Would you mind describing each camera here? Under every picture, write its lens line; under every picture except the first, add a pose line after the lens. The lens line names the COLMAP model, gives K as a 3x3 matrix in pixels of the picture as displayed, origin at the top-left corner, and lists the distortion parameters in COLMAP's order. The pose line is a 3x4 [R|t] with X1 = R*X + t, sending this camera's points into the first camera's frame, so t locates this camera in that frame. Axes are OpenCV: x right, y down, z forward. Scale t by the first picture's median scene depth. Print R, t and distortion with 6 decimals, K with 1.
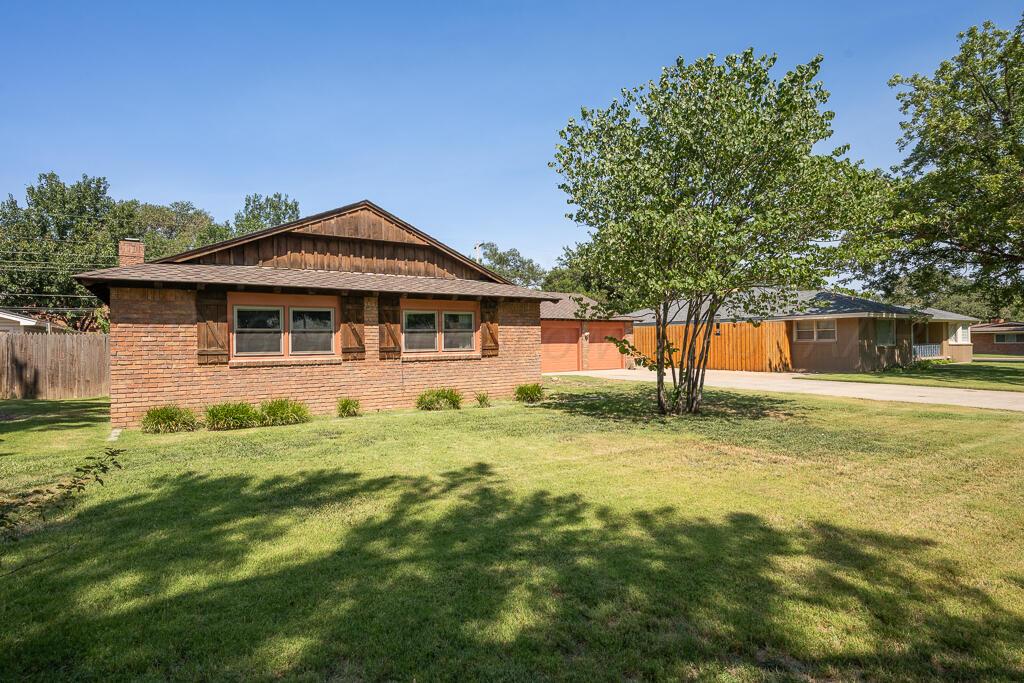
lens RADIAL K [[512.4, 0, 512.2], [0, 512.4, 342.4], [0, 0, 1]] dist [-0.001641, 0.000101]
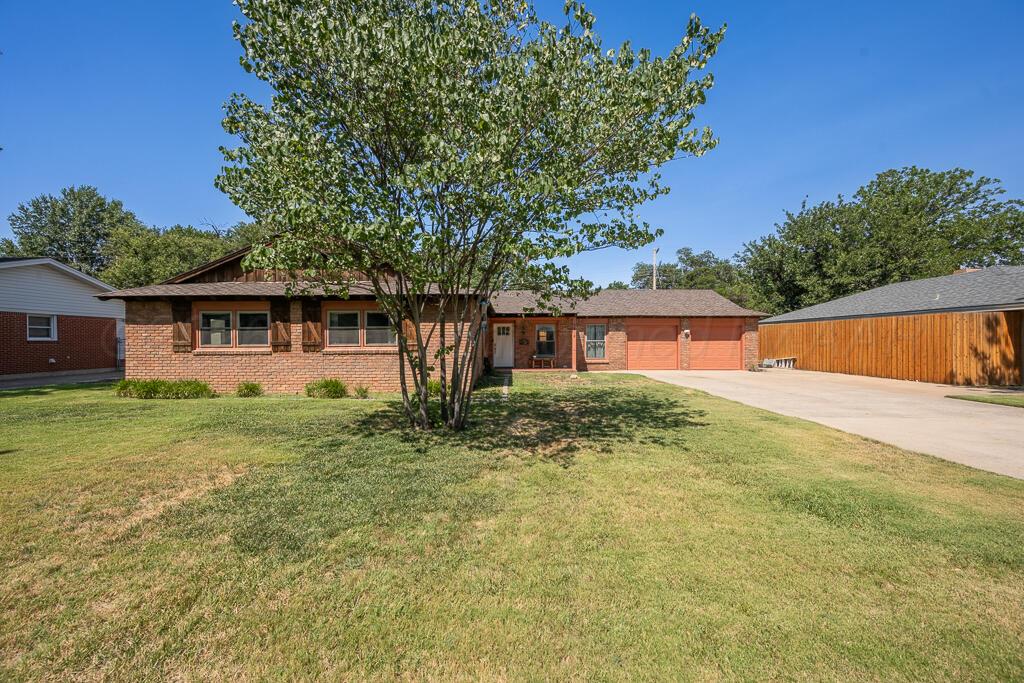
lens RADIAL K [[398.0, 0, 511.6], [0, 398.0, 339.6], [0, 0, 1]] dist [-0.003666, 0.001008]
pose [[0.835089, 0.012818, -0.549966, 0.679462], [-0.009693, 0.999916, 0.008586, -0.009136], [0.550030, -0.001839, 0.835143, 0.488953]]
